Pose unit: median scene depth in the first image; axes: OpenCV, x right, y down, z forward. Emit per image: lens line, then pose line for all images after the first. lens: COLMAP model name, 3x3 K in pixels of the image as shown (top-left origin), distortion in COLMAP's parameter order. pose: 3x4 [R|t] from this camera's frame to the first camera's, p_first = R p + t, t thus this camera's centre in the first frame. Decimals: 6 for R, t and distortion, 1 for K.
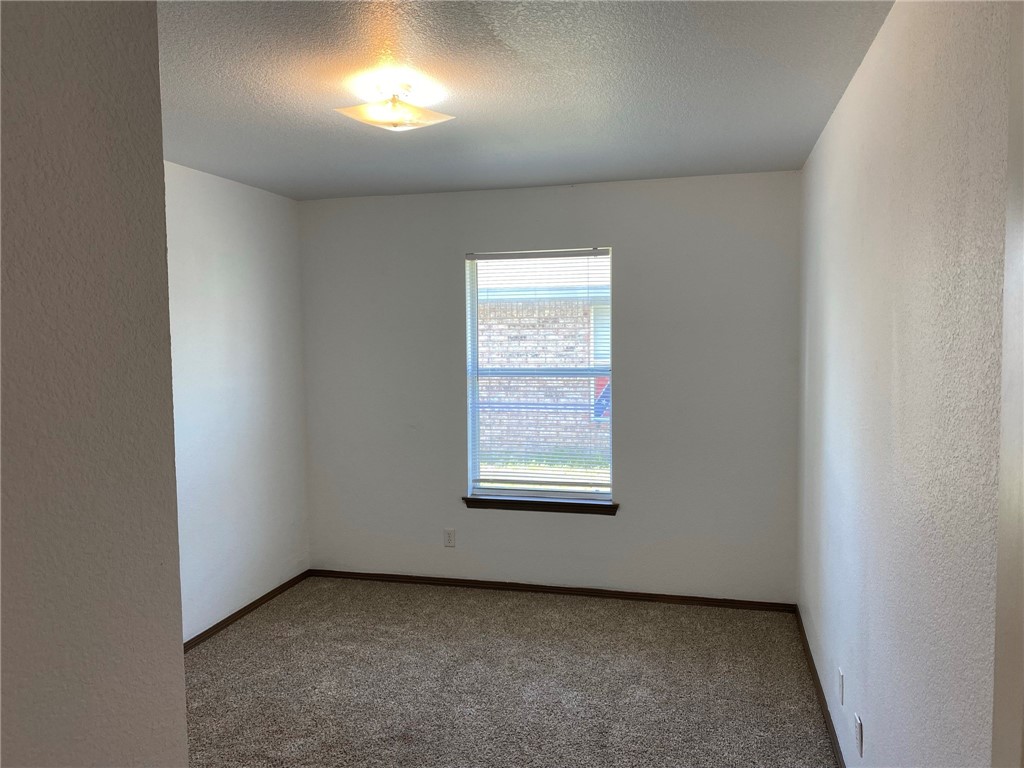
lens RADIAL K [[791.9, 0, 511.2], [0, 791.9, 386.7], [0, 0, 1]] dist [0.050662, -0.049531]
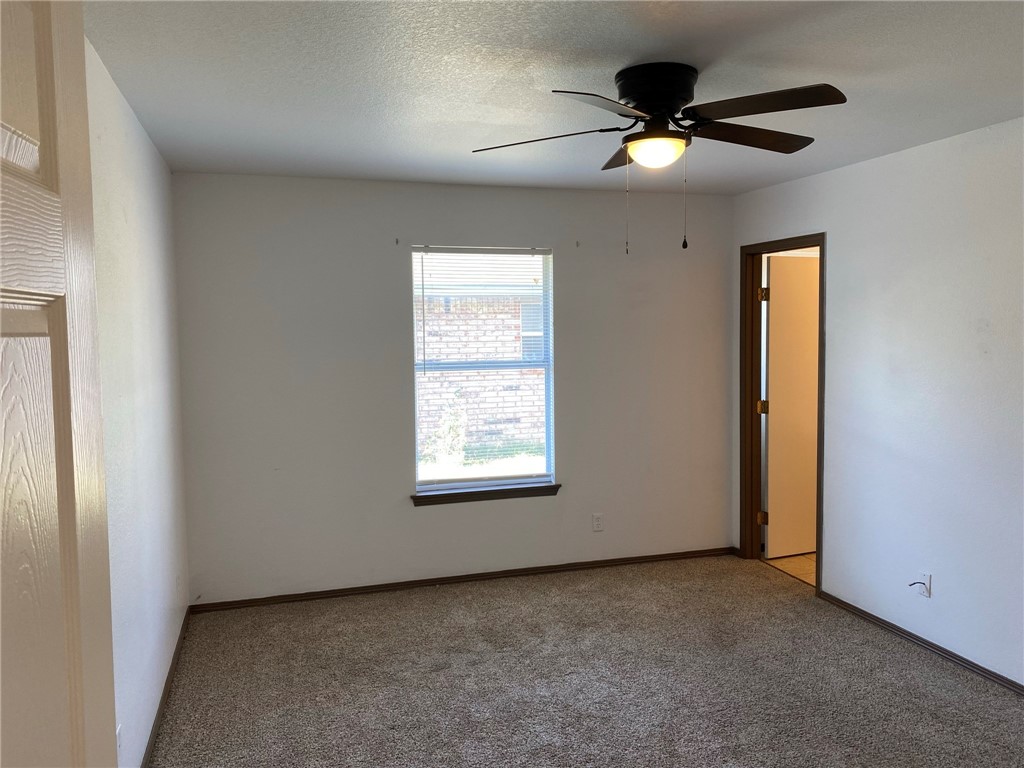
lens RADIAL K [[791.9, 0, 509.9], [0, 791.9, 377.3], [0, 0, 1]] dist [0.050662, -0.049531]
pose [[0.841884, -0.034864, 0.538532, -0.485801], [0.035720, 0.999323, 0.008853, -0.010561], [-0.538476, 0.011783, 0.842559, 0.114869]]
